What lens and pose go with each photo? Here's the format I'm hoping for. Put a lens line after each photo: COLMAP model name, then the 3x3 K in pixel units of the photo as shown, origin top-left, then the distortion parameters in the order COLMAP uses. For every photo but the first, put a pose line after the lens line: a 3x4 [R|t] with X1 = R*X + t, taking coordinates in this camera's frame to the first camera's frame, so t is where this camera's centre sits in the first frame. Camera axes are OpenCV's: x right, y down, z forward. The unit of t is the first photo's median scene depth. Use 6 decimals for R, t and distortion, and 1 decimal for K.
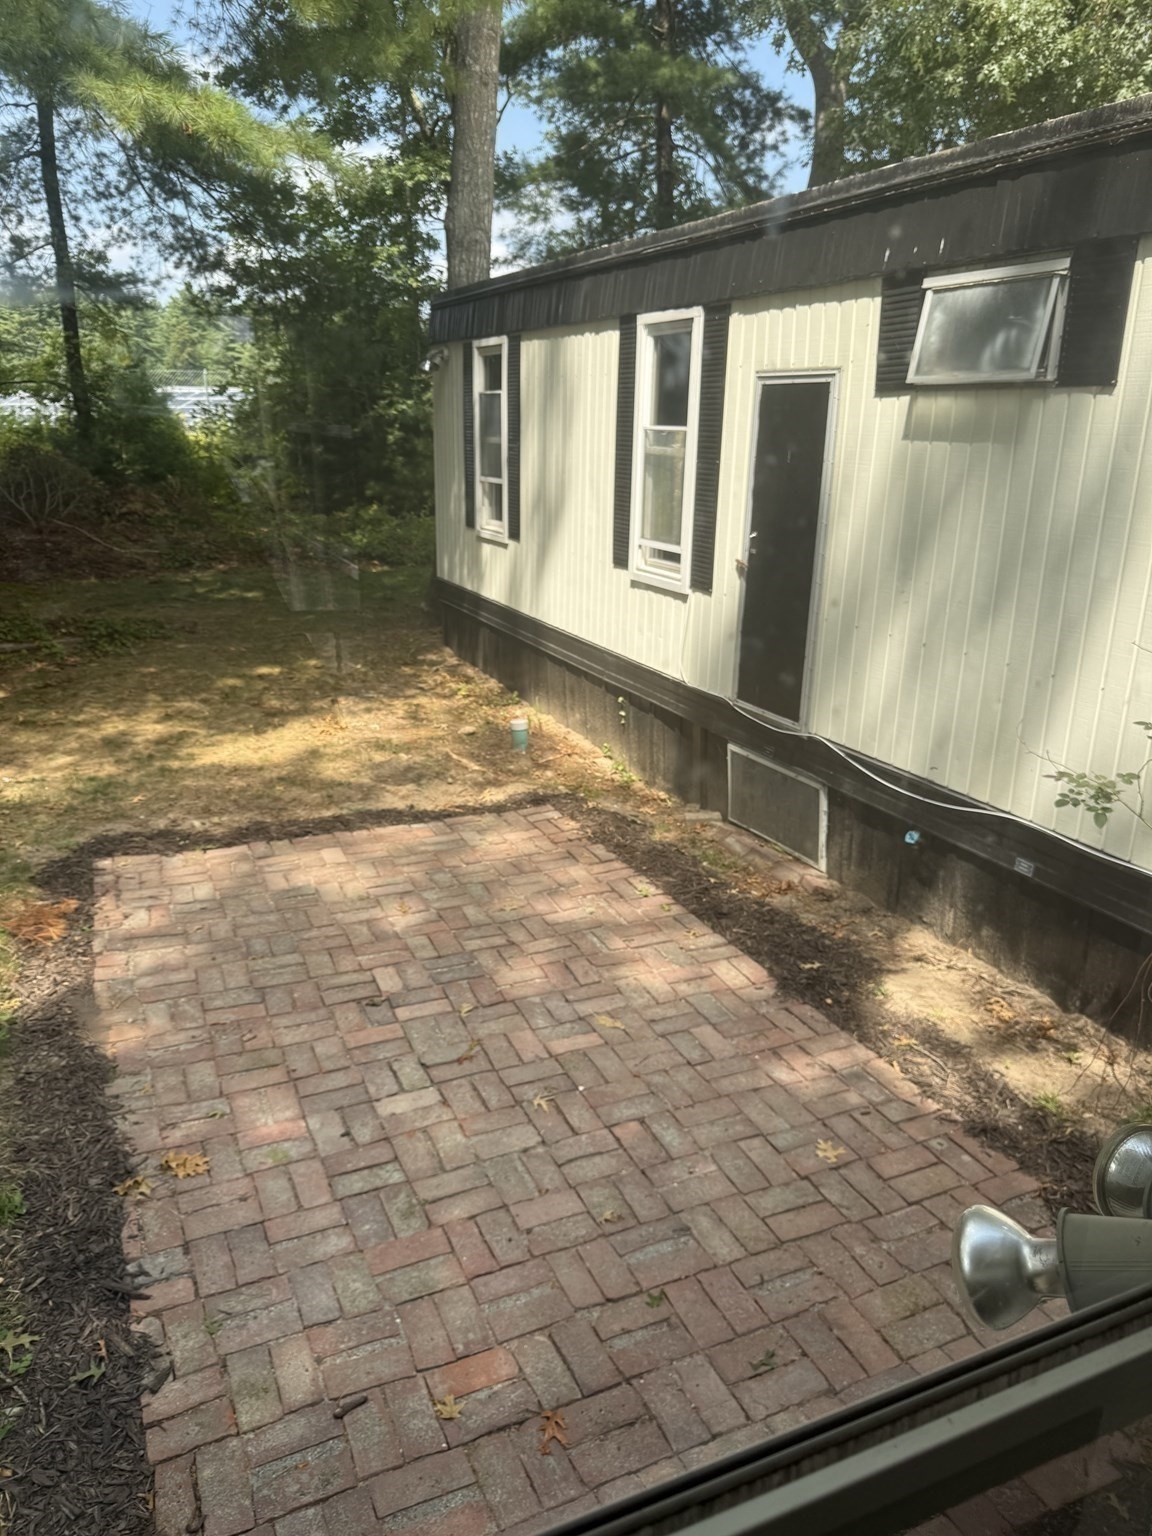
lens RADIAL K [[1117.2, 0, 572.7], [0, 1117.2, 756.1], [0, 0, 1]] dist [0.015162, -0.024787]
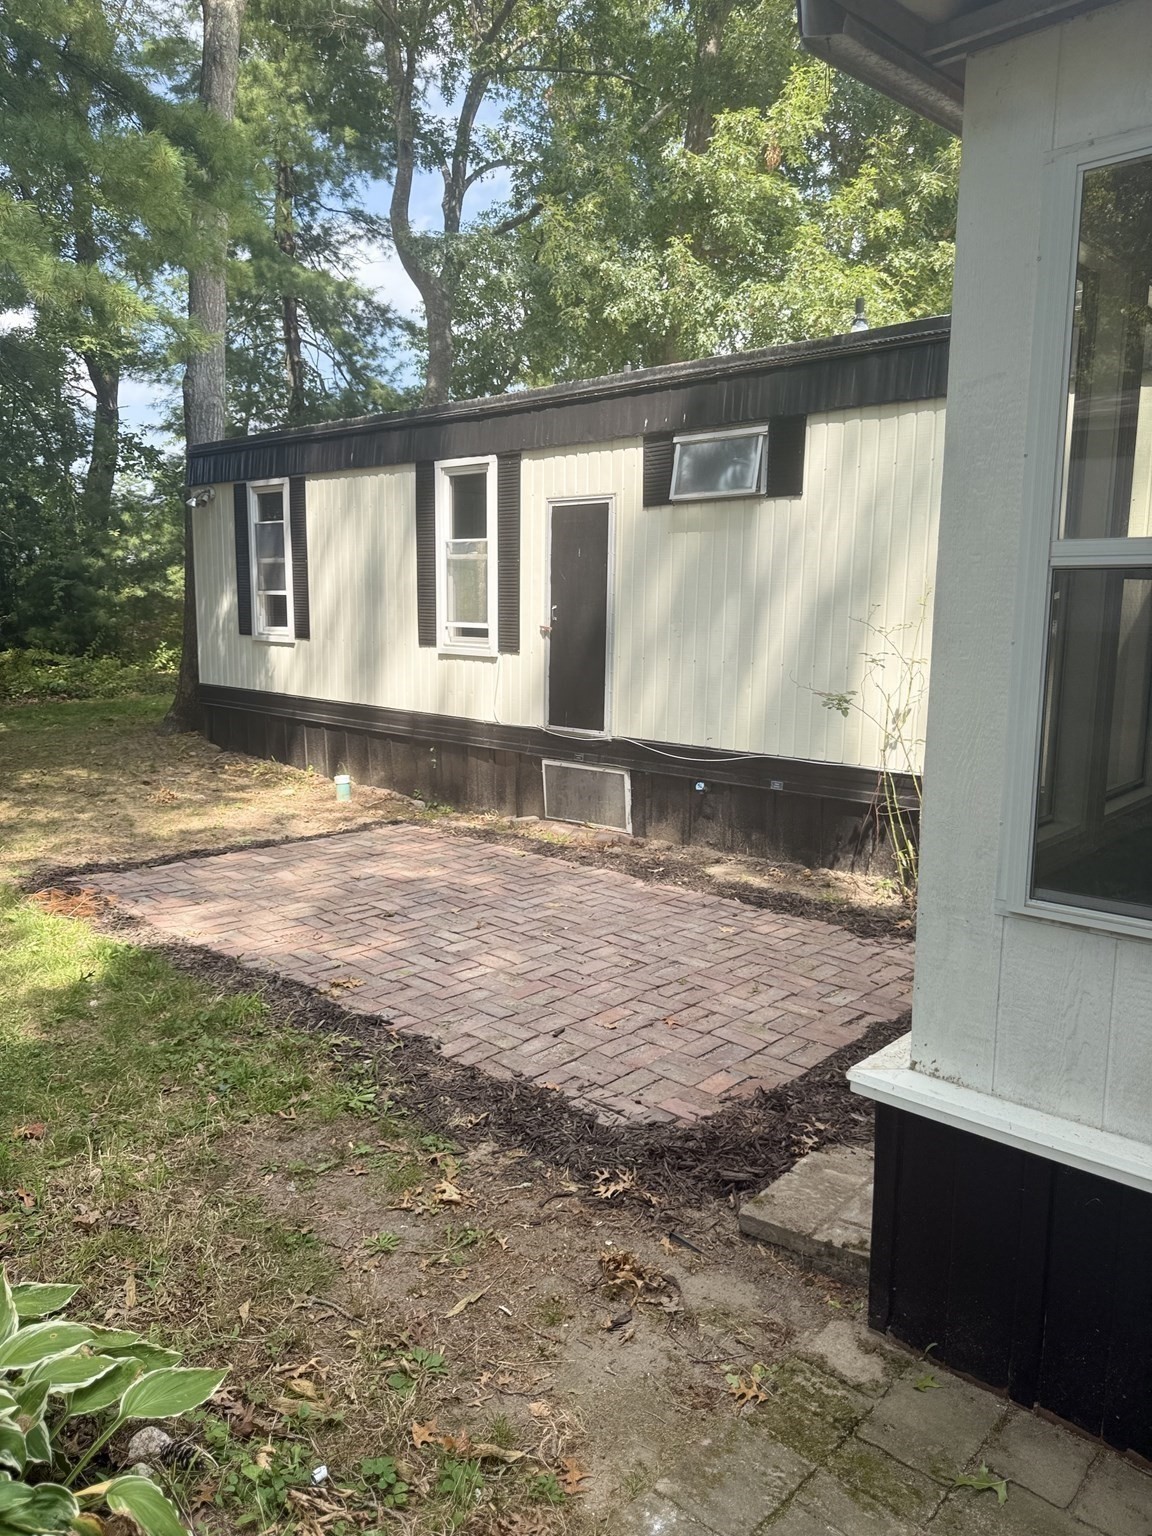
lens RADIAL K [[1117.2, 0, 572.0], [0, 1117.2, 779.1], [0, 0, 1]] dist [0.015162, -0.024787]
pose [[0.924559, -0.064377, 0.375562, -0.412057], [0.113510, 0.987408, -0.110183, 0.201403], [-0.363740, 0.144501, 0.920224, -0.328954]]
